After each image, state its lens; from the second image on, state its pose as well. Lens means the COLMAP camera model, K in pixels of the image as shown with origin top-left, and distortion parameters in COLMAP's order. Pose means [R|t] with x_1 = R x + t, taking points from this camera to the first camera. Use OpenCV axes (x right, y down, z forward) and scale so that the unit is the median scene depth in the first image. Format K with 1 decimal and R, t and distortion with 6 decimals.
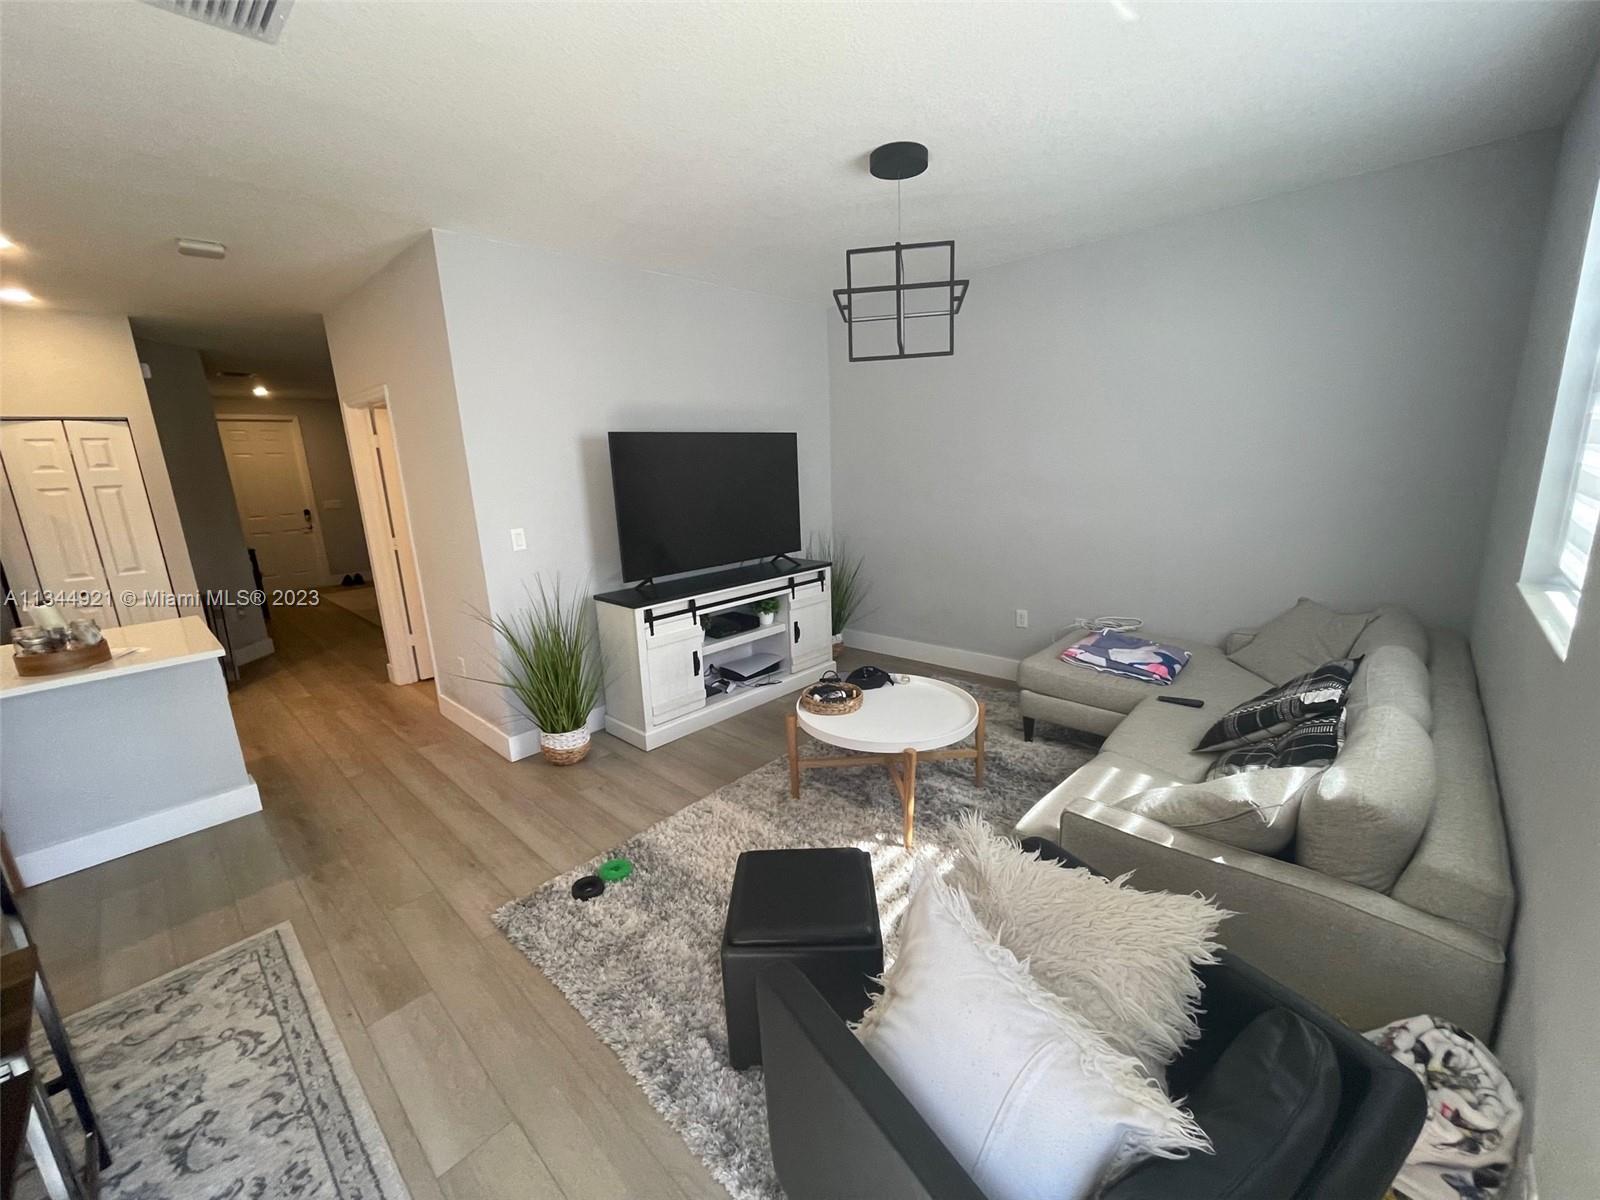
lens RADIAL K [[645.2, 0, 800.4], [0, 645.2, 592.4], [0, 0, 1]] dist [-0.004040, -0.001430]
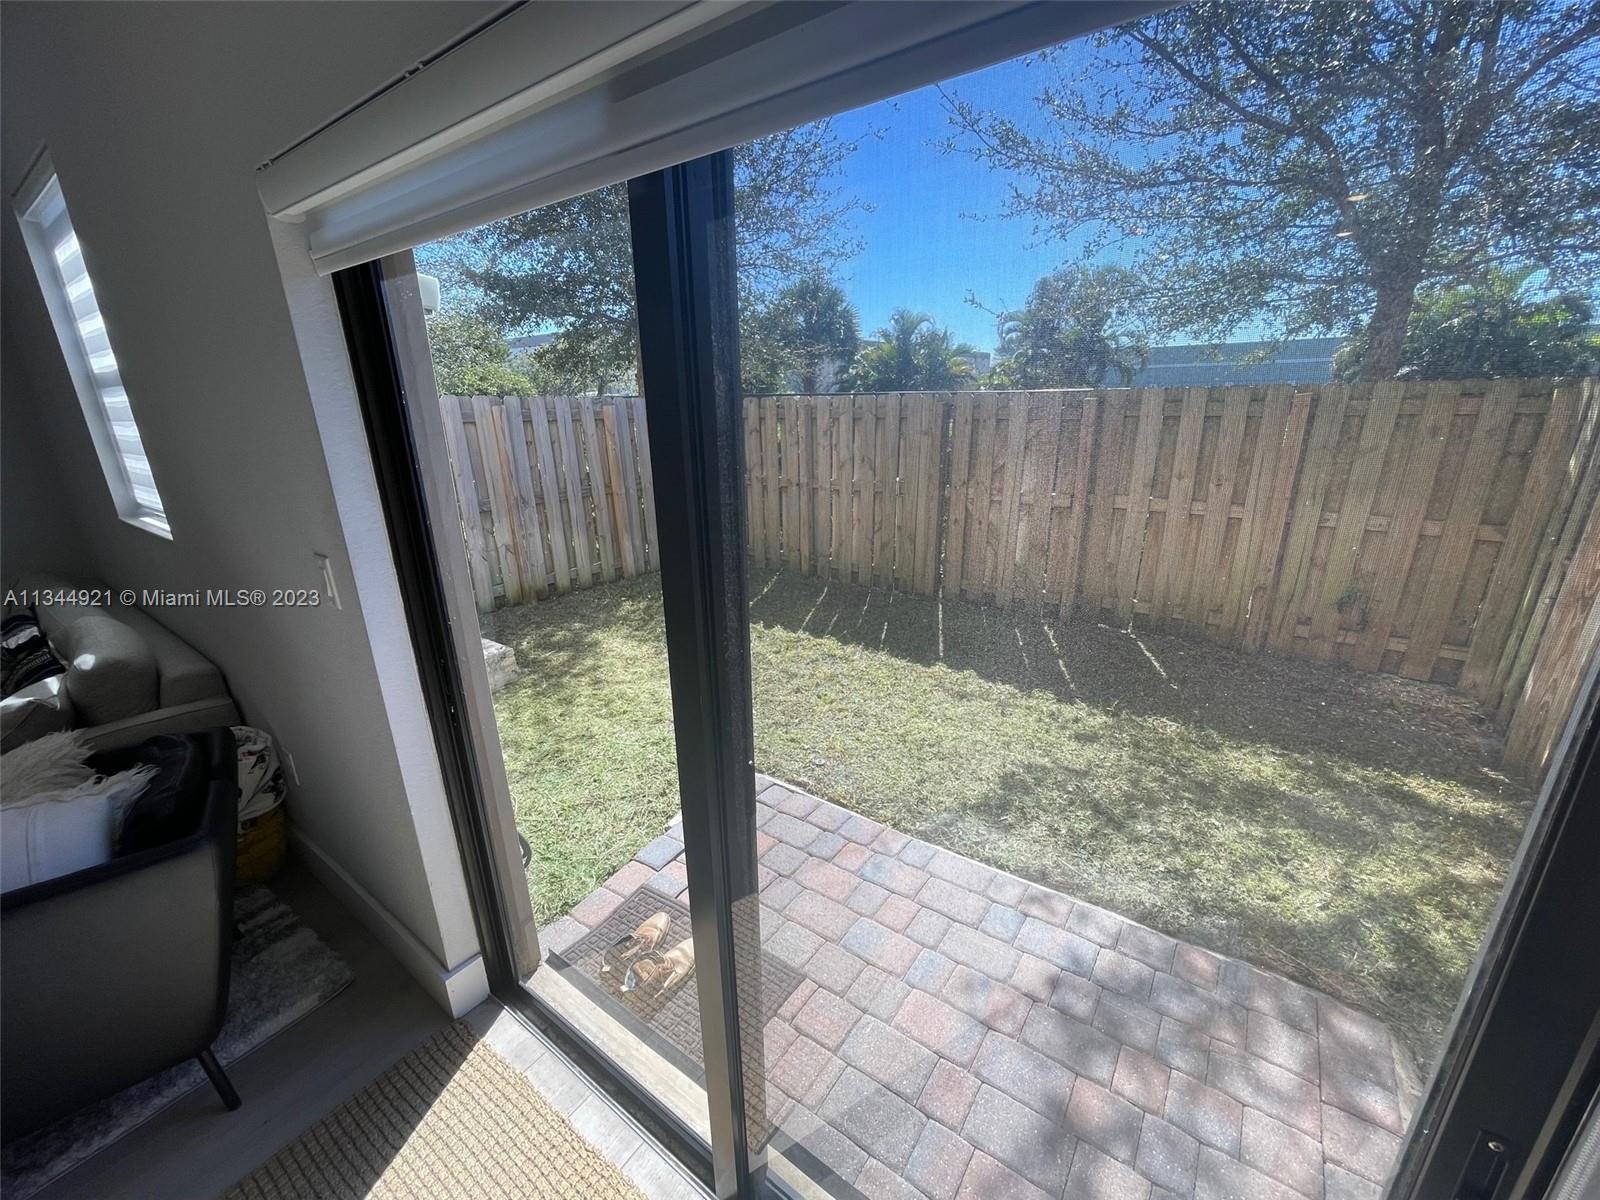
lens RADIAL K [[645.2, 0, 805.4], [0, 645.2, 602.5], [0, 0, 1]] dist [-0.004040, -0.001430]
pose [[-0.135573, -0.261175, 0.955724, -0.763259], [0.245279, 0.925755, 0.287779, 0.180107], [-0.959926, 0.273434, -0.061446, -0.511121]]
